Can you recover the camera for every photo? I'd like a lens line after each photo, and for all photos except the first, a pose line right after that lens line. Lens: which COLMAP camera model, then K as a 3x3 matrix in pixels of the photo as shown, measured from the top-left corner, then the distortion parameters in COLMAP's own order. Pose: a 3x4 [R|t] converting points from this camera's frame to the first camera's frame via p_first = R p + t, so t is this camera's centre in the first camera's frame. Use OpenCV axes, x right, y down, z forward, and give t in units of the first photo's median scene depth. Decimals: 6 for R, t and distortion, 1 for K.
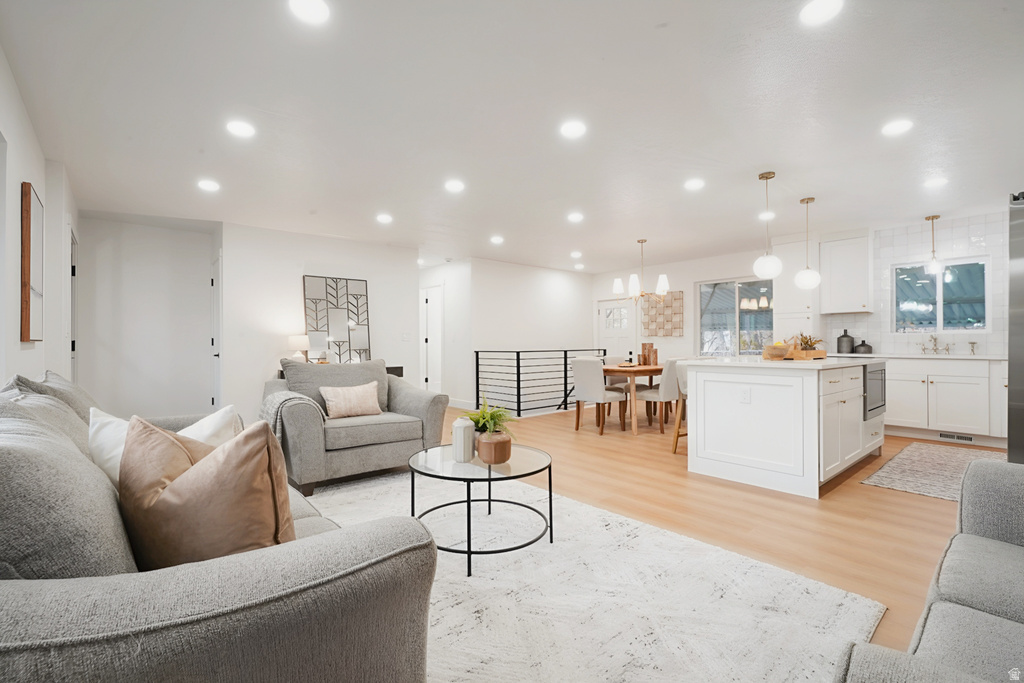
lens RADIAL K [[460.4, 0, 512.0], [0, 460.4, 341.5], [0, 0, 1]] dist [0.000475, 0.000063]
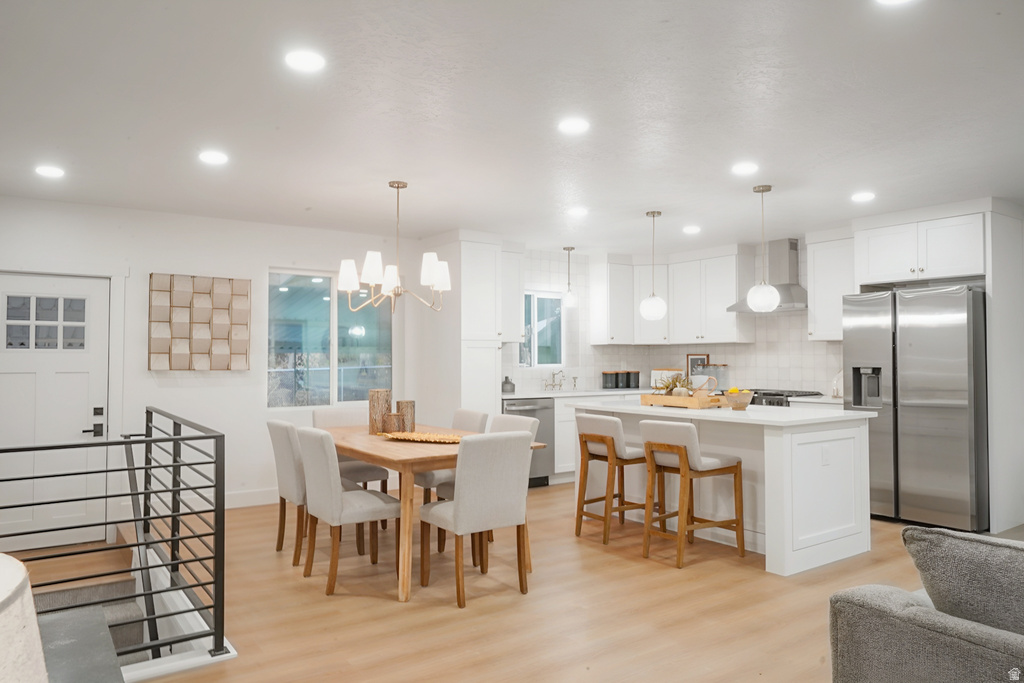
lens RADIAL K [[689.6, 0, 512.0], [0, 689.6, 341.5], [0, 0, 1]] dist [0.000473, 0.000167]
pose [[0.101433, 0.028491, 0.994434, -0.463154], [-0.002493, 0.999594, -0.028384, -0.029843], [-0.994839, 0.000400, 0.101463, 0.857027]]
